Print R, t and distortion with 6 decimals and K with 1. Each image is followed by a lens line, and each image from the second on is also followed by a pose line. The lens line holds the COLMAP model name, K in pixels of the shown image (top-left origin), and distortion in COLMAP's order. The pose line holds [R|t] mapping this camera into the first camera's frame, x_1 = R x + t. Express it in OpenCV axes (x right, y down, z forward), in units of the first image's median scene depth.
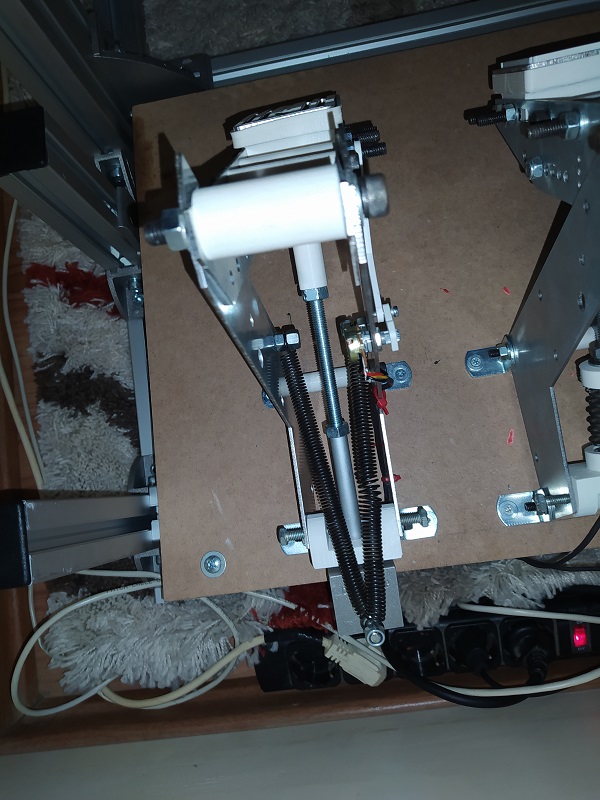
lens RADIAL K [[631.3, 0, 300.0], [0, 631.3, 400.0], [0, 0, 1]] dist [0.071000, -0.151034]
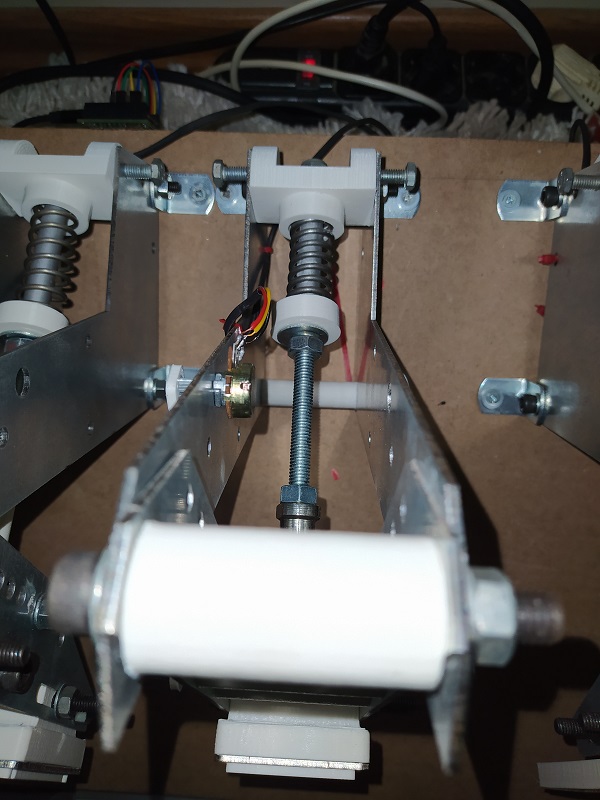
lens RADIAL K [[631.3, 0, 300.0], [0, 631.3, 400.0], [0, 0, 1]] dist [0.071000, -0.151034]
pose [[-0.971011, -0.183787, 0.152838, 0.215555], [0.193043, -0.980017, 0.047973, -0.103497], [0.140967, 0.076087, 0.987086, 0.157187]]
